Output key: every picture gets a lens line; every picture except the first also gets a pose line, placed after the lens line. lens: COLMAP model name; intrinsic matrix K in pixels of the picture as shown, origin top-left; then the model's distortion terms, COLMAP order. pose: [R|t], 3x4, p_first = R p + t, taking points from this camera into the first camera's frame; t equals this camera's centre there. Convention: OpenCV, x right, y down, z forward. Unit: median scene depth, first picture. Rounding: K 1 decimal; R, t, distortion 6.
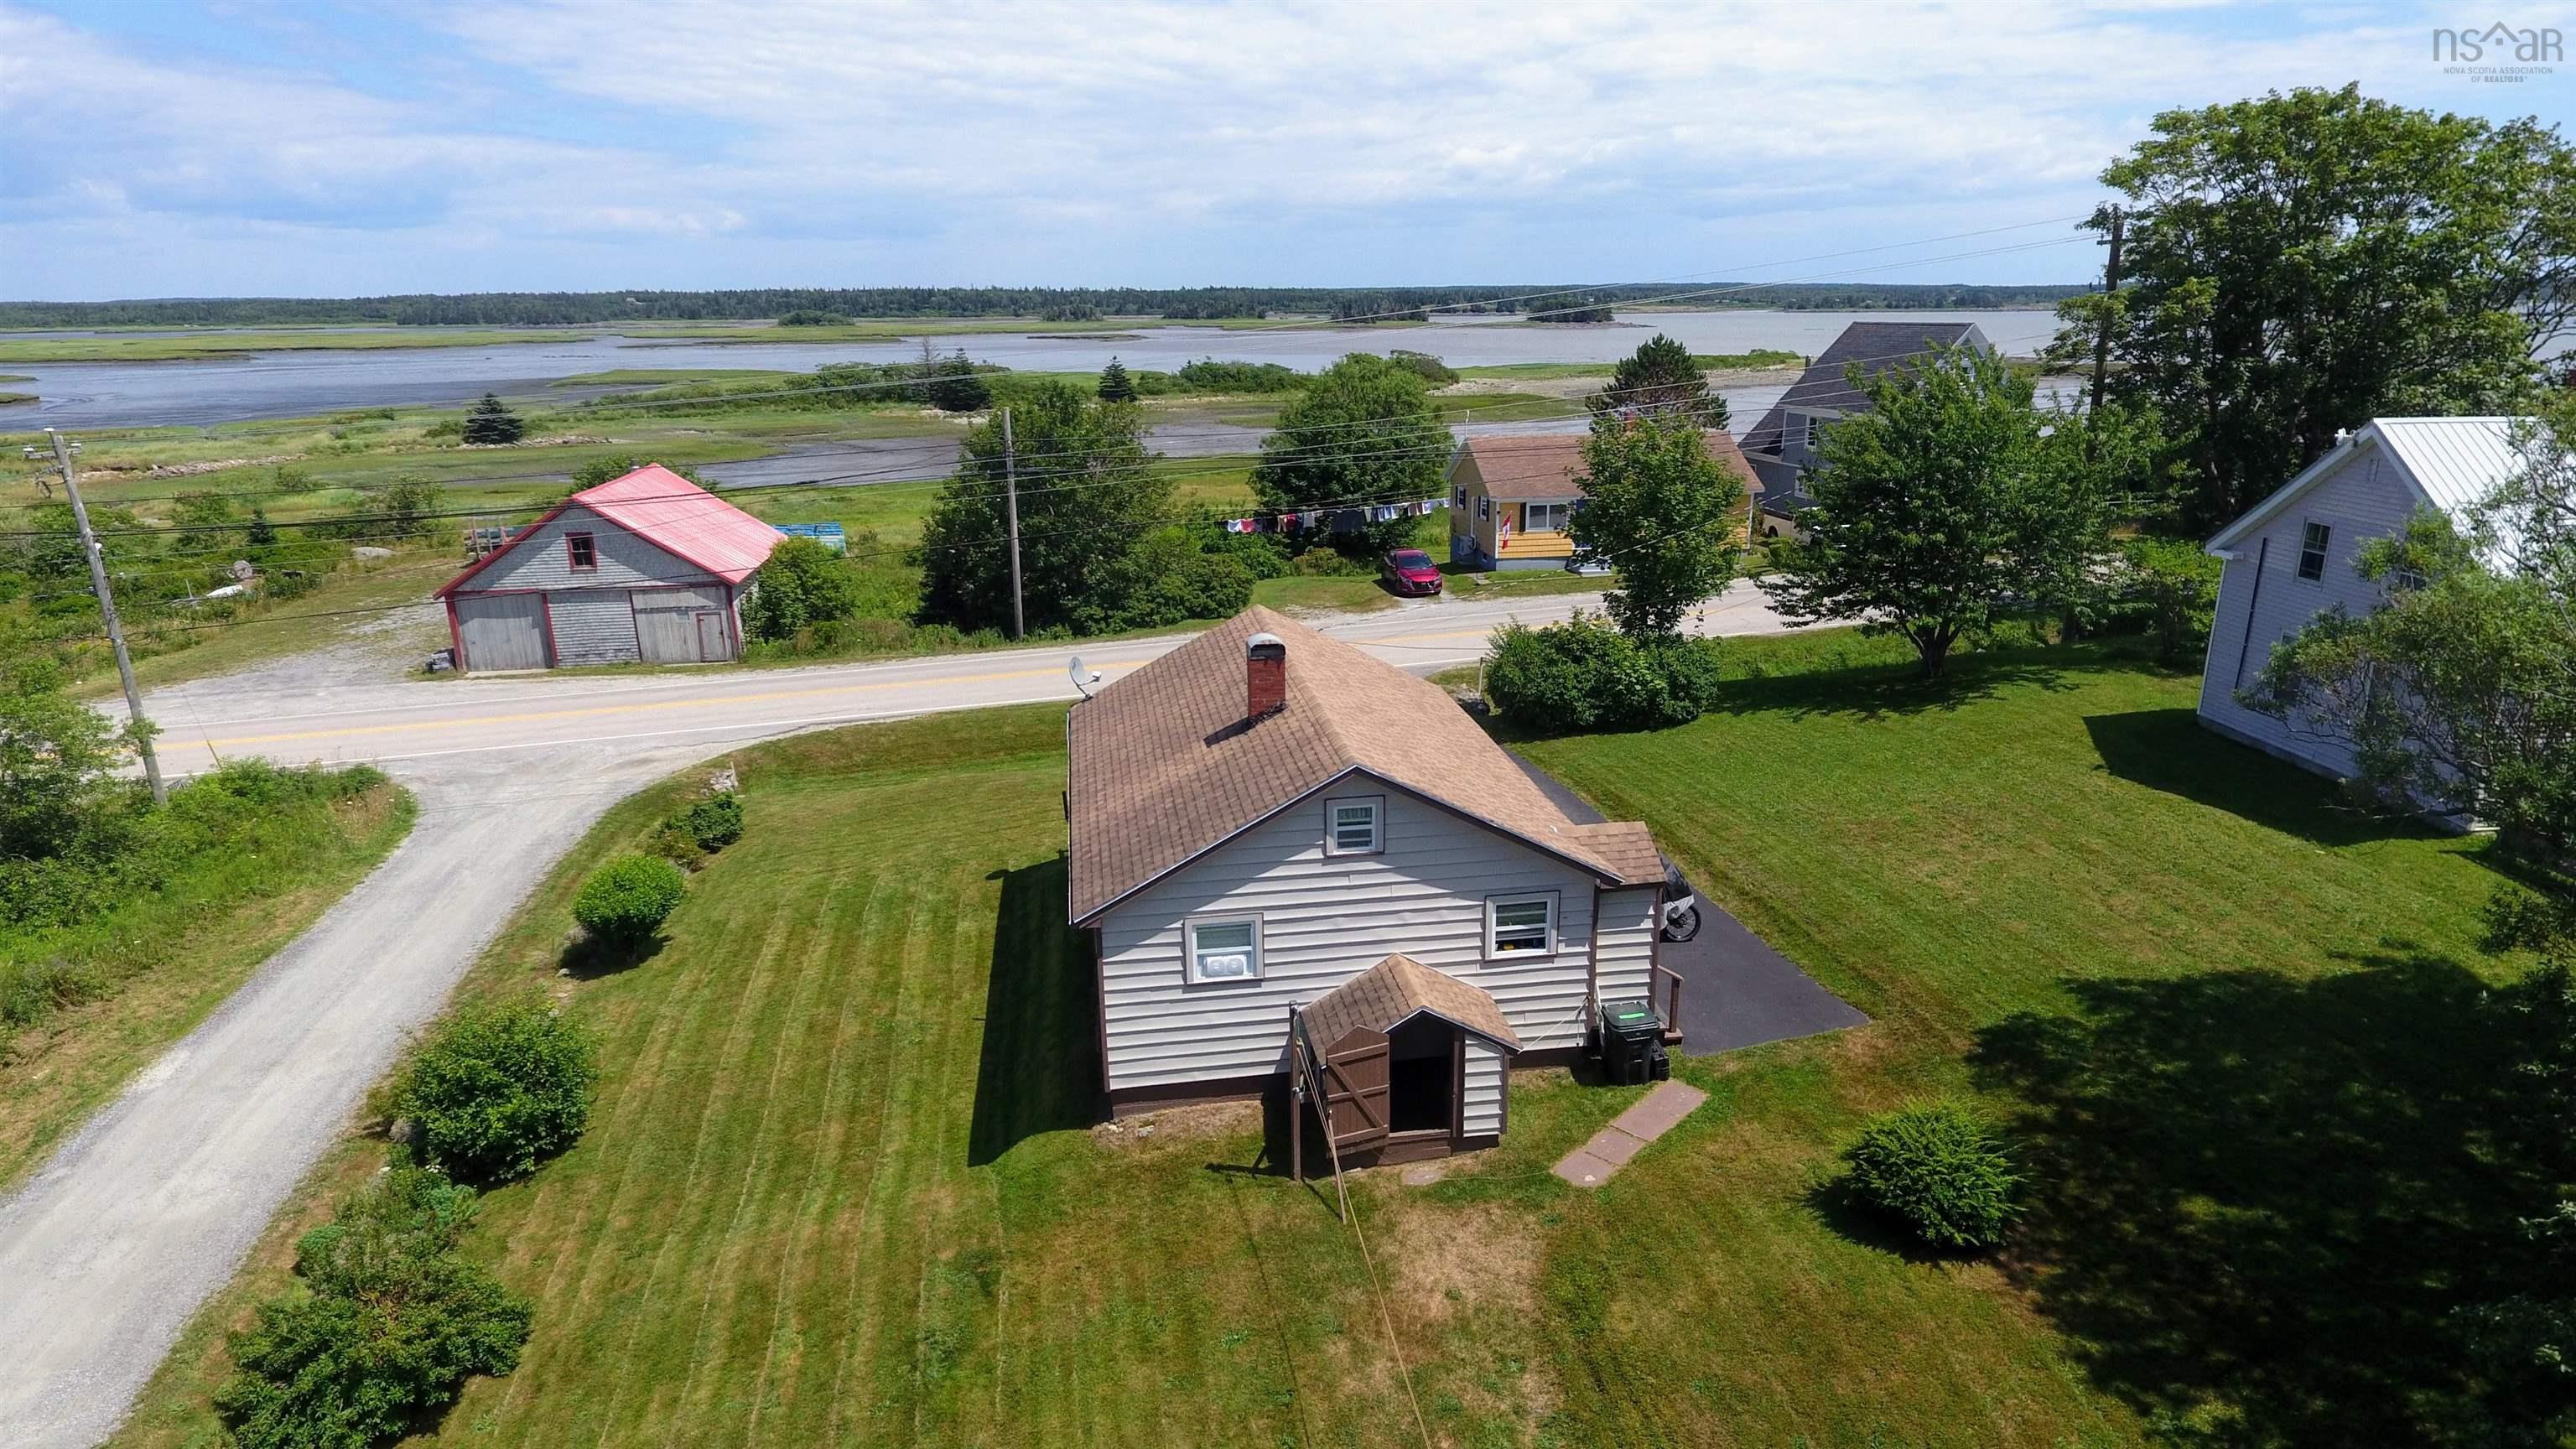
lens RADIAL K [[1506.9, 0, 1310.6], [0, 1506.9, 734.7], [0, 0, 1]] dist [-0.005756, 0.001609]
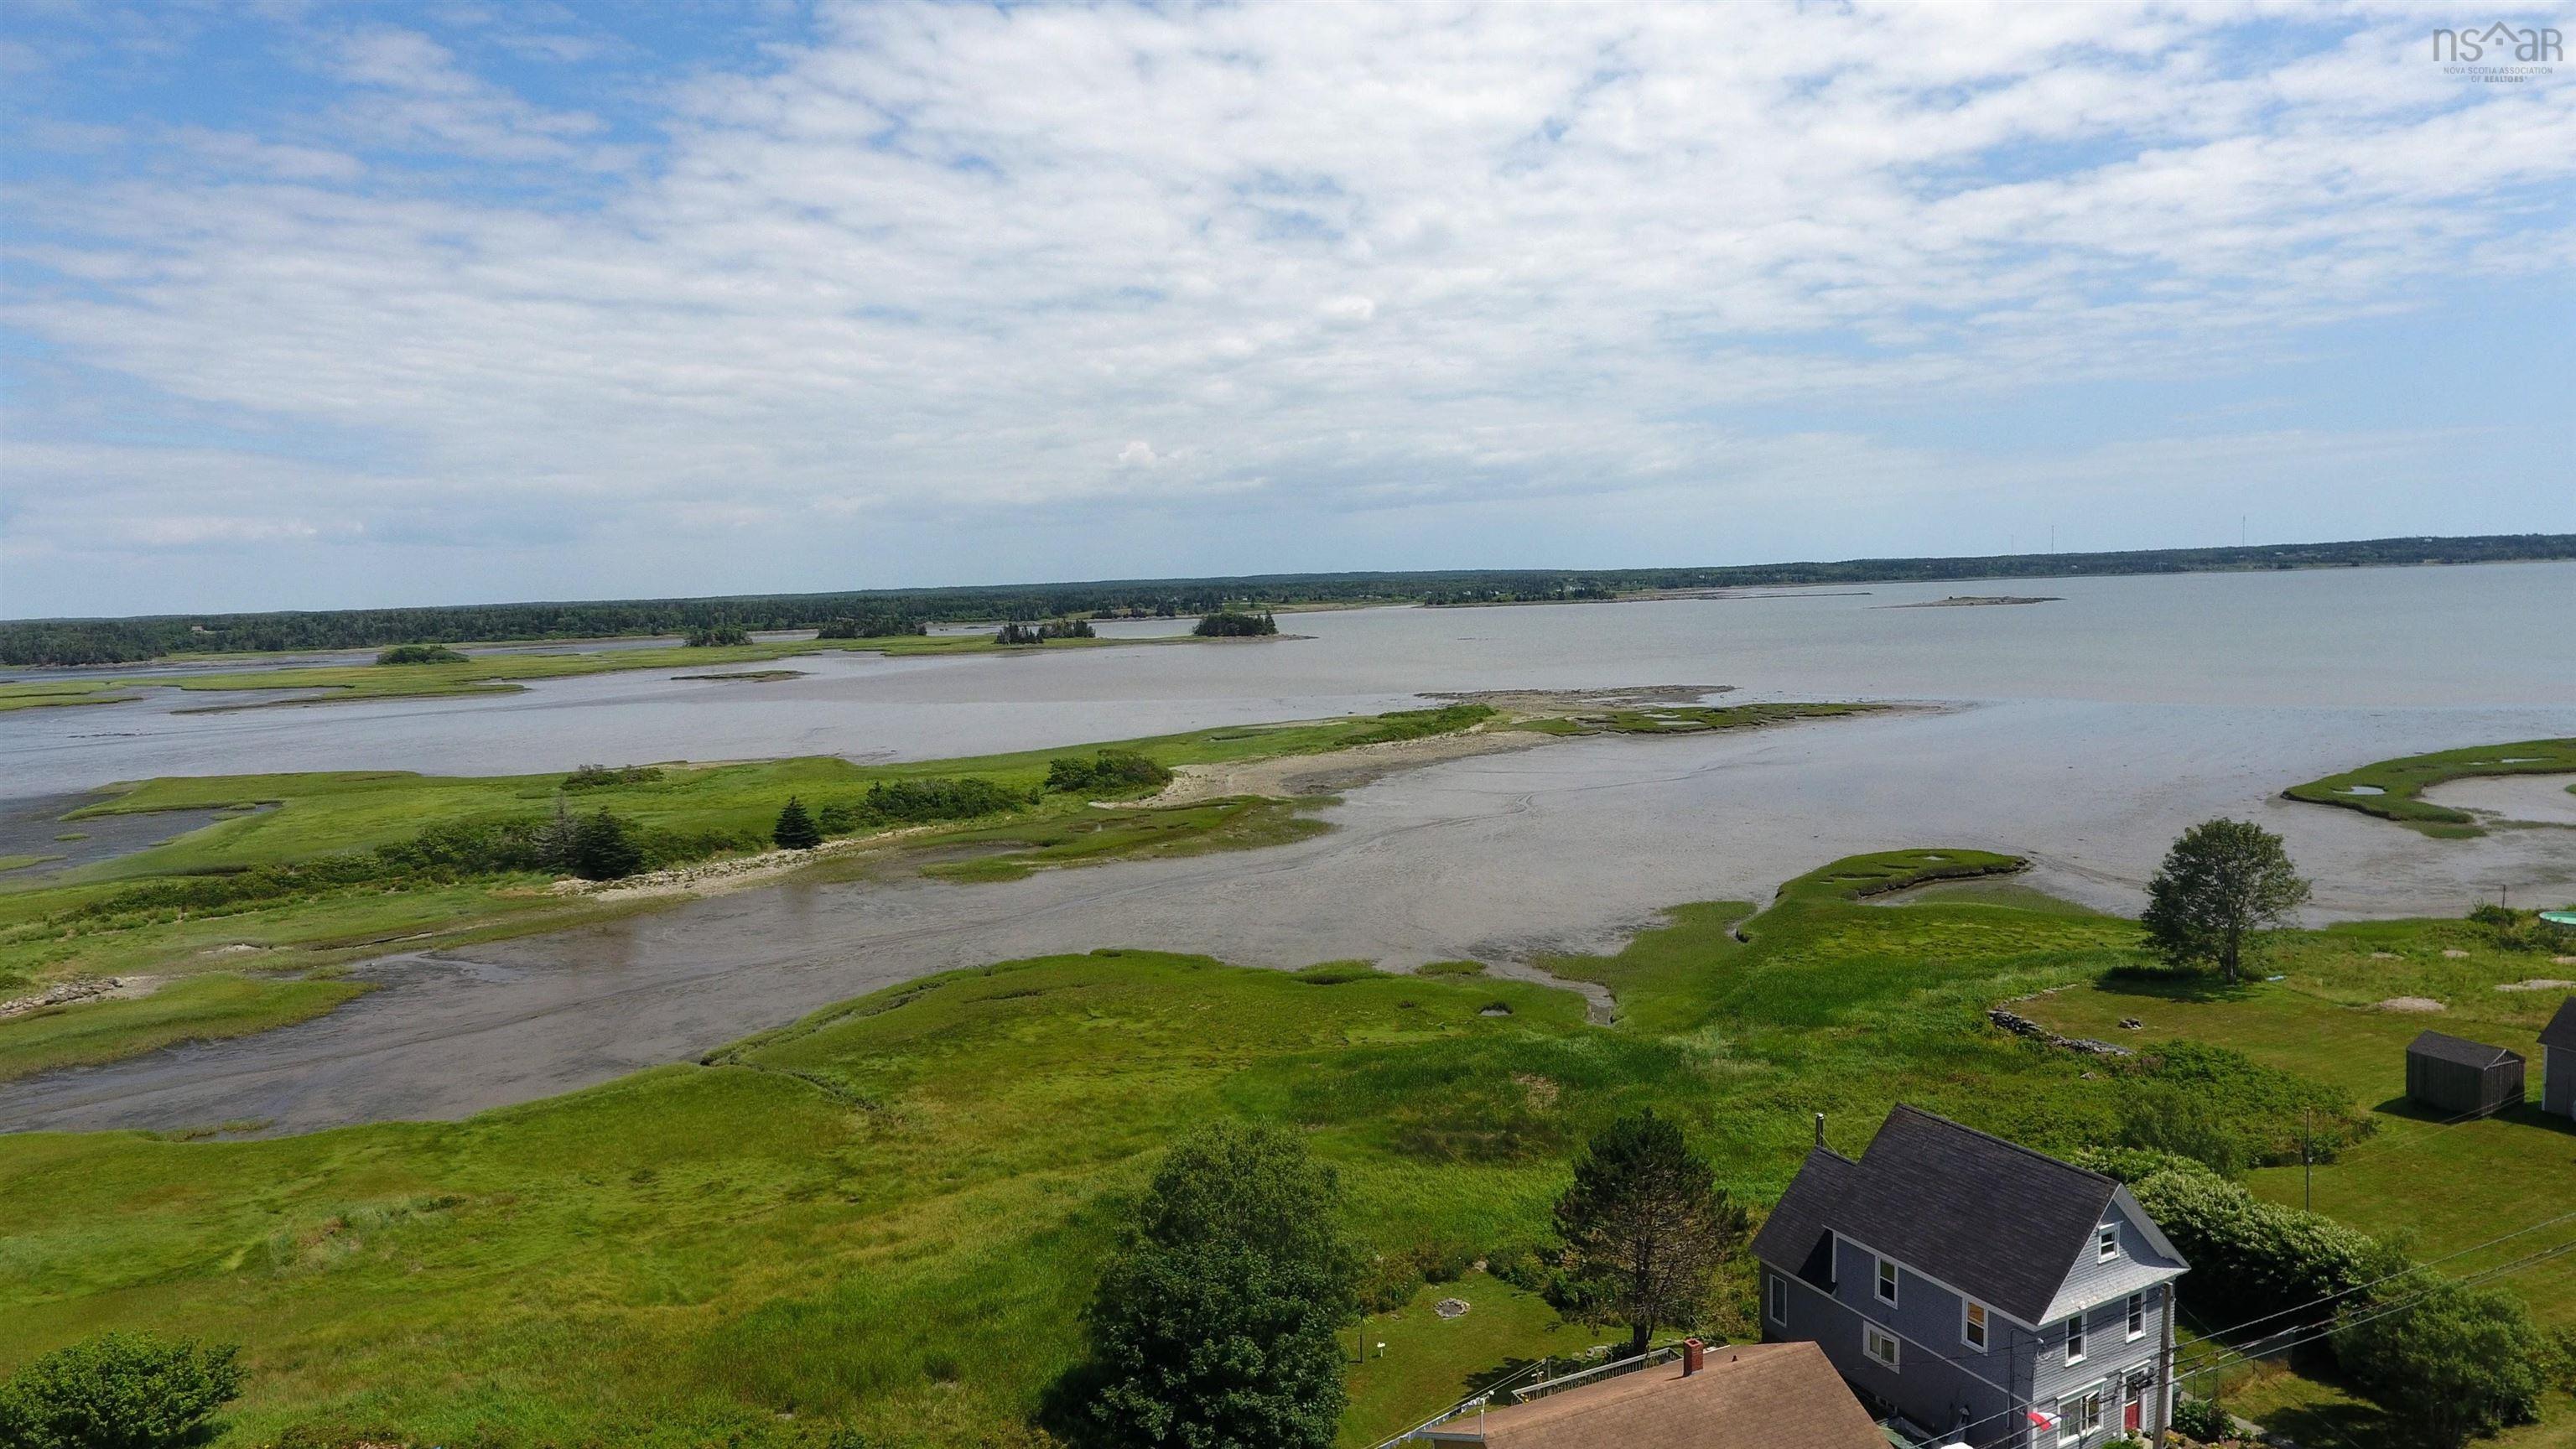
lens RADIAL K [[1506.9, 0, 1309.6], [0, 1506.9, 726.6], [0, 0, 1]] dist [-0.005756, 0.001609]
pose [[0.974535, -0.043946, 0.219886, -0.229466], [0.084709, 0.980094, -0.179553, -0.877677], [-0.207618, 0.193607, 0.958859, 0.722248]]
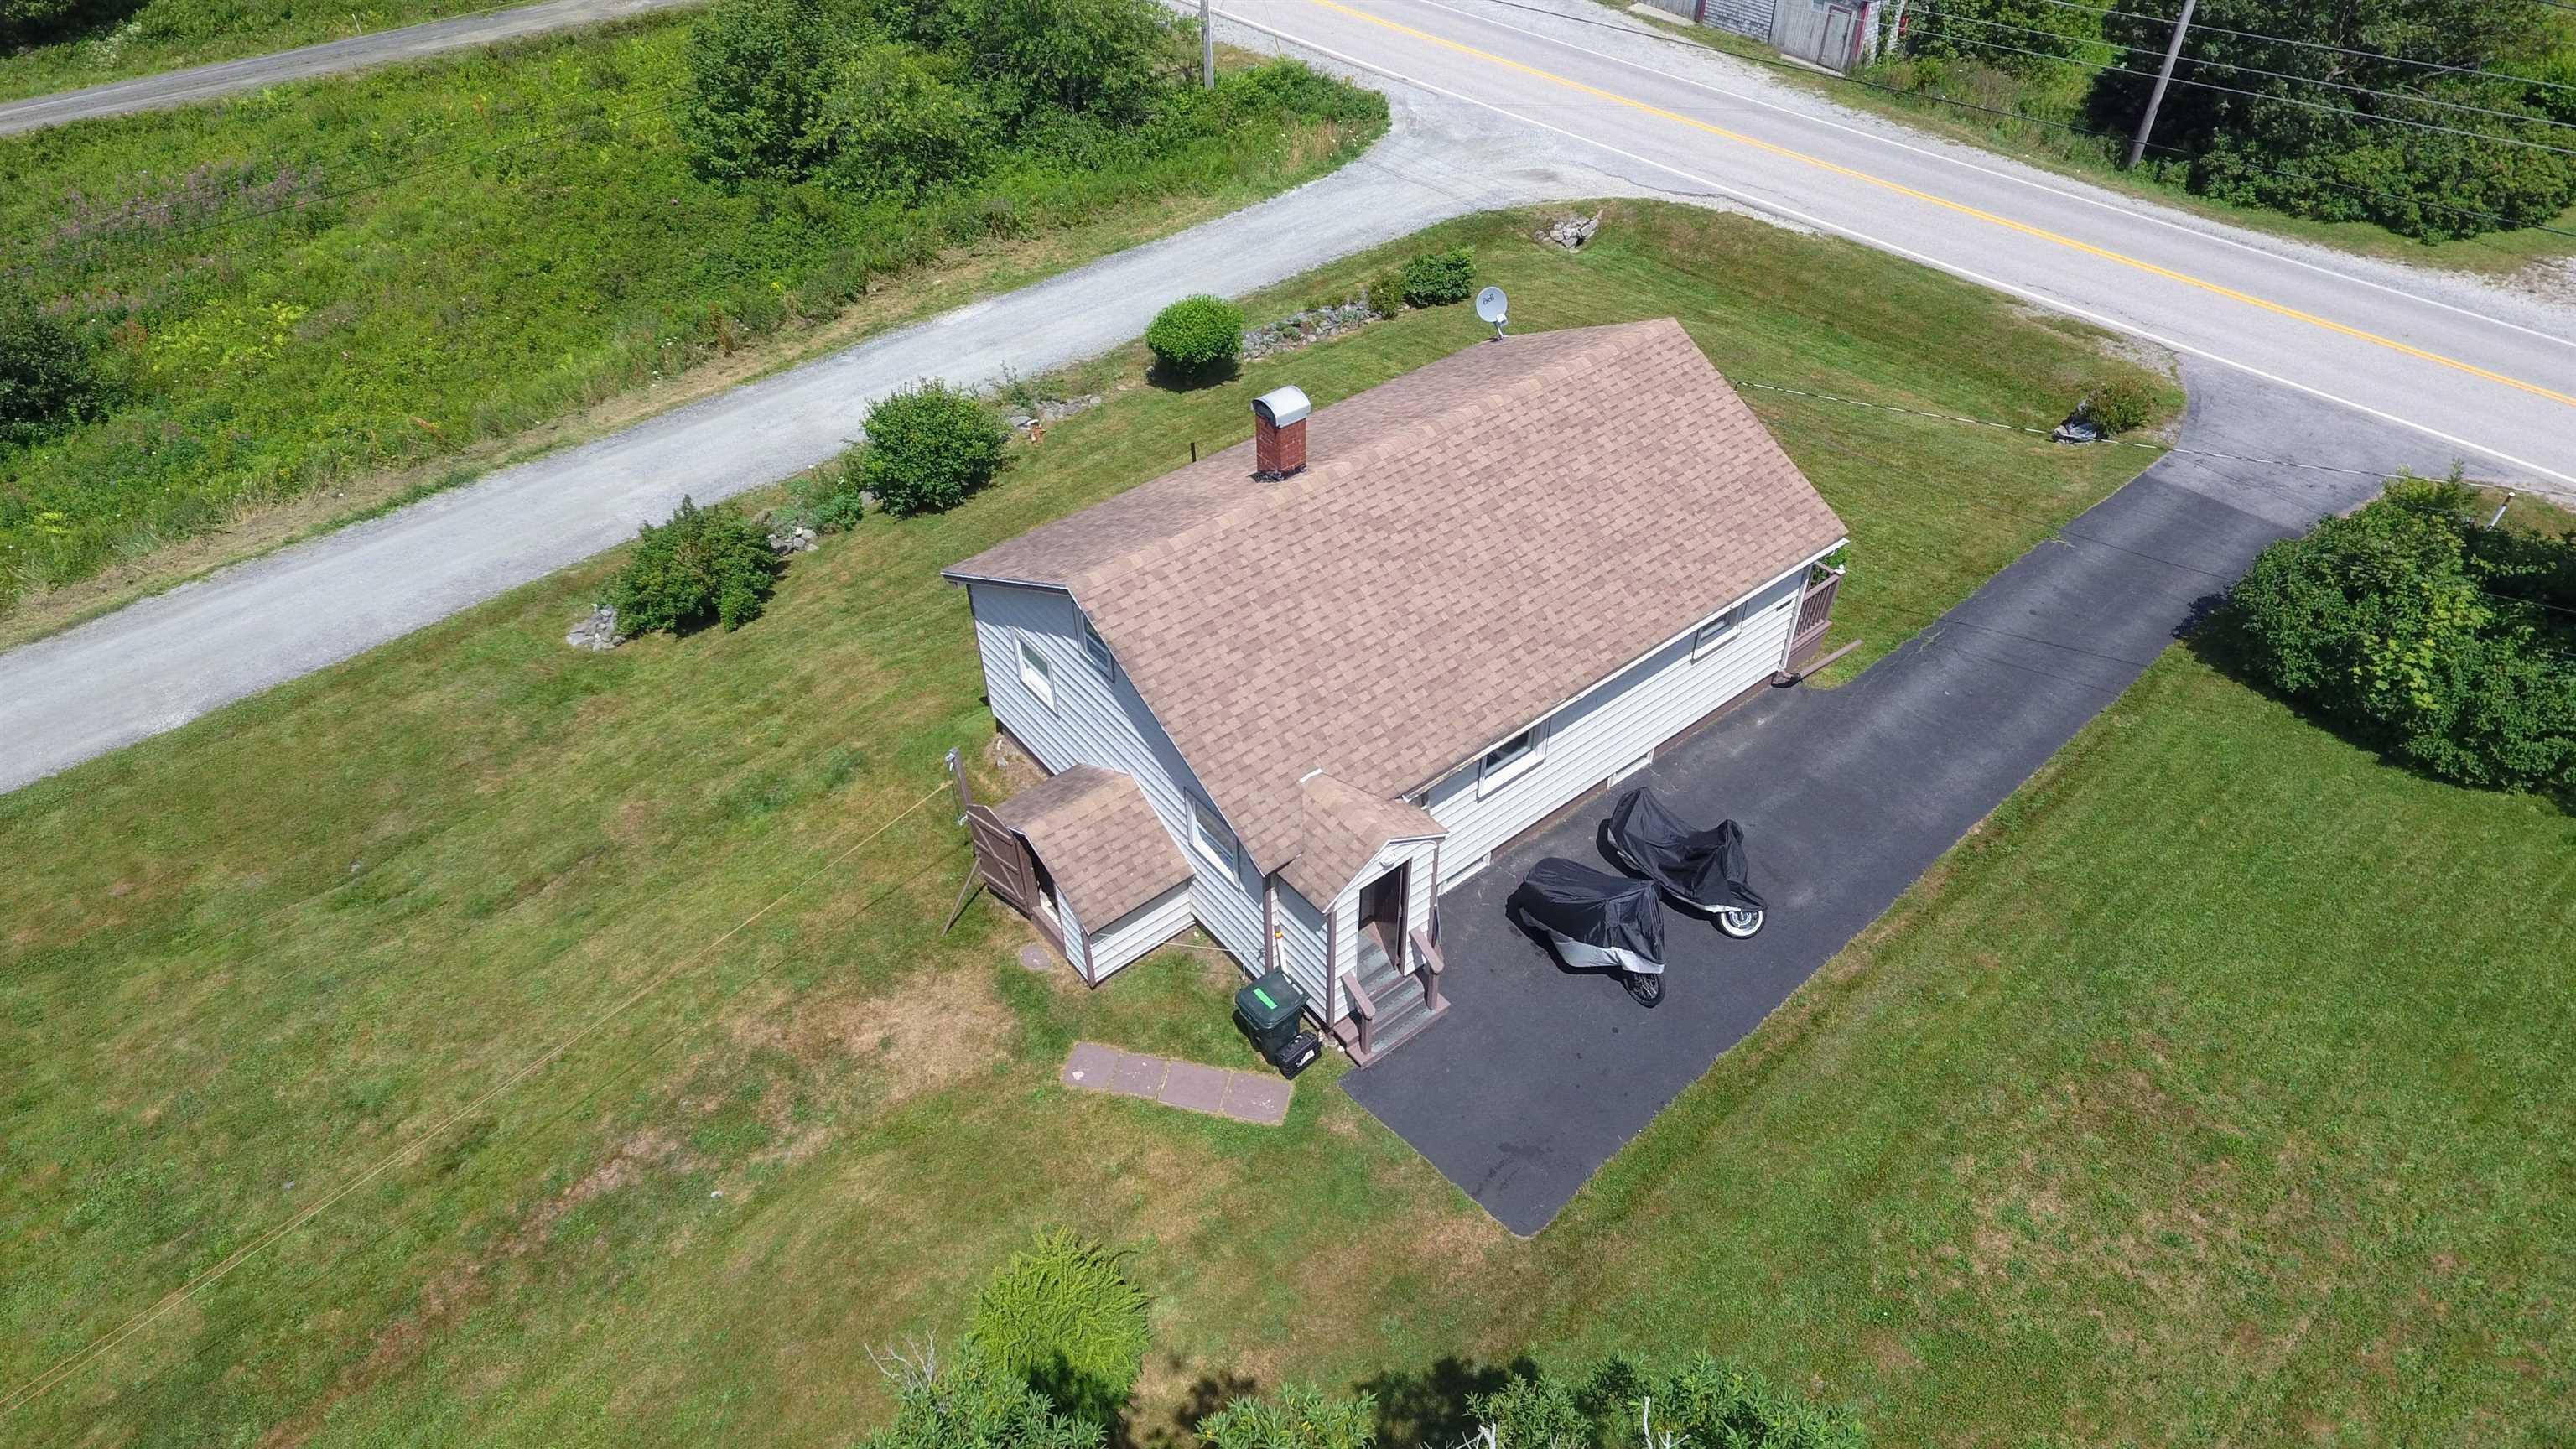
lens RADIAL K [[1506.9, 0, 1302.5], [0, 1506.9, 739.5], [0, 0, 1]] dist [-0.005756, 0.001609]
pose [[0.494138, 0.596906, -0.632085, 0.492178], [-0.241753, 0.792716, 0.559605, -0.304612], [0.835095, -0.123714, 0.536014, 0.409938]]
